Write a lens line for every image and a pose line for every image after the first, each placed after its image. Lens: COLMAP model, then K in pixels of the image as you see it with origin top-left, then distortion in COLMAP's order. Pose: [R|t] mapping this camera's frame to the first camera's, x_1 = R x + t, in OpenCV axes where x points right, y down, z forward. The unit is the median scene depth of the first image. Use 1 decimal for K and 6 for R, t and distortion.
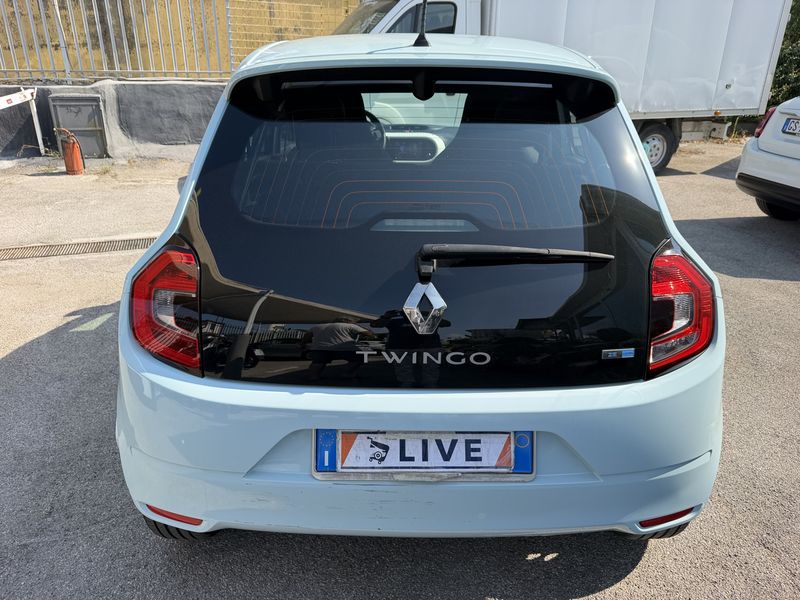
lens RADIAL K [[569.2, 0, 396.2], [0, 569.2, 289.7], [0, 0, 1]] dist [0.005021, -0.004192]
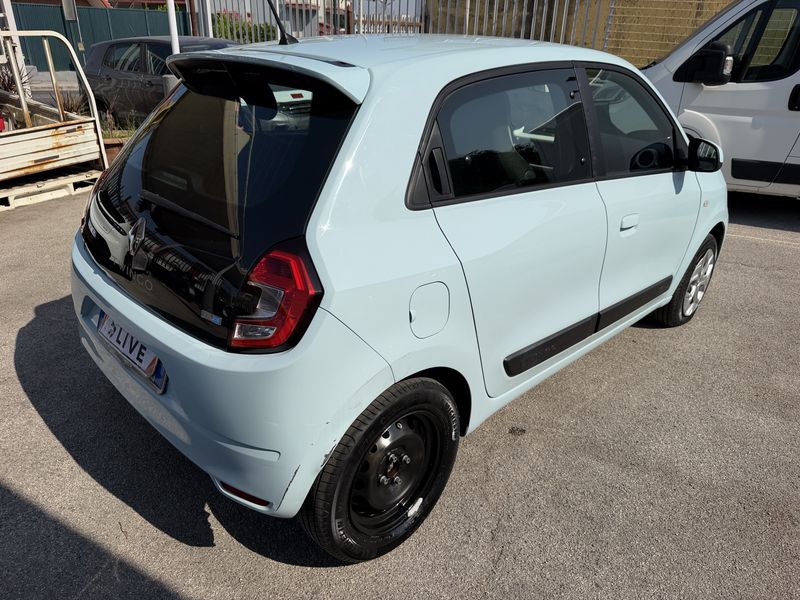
lens RADIAL K [[569.2, 0, 396.2], [0, 569.2, 289.7], [0, 0, 1]] dist [0.005021, -0.004192]
pose [[0.712685, 0.294686, -0.636584, 1.335493], [-0.293561, 0.949488, 0.110881, -0.172038], [0.637104, 0.107853, 0.763195, 0.361940]]
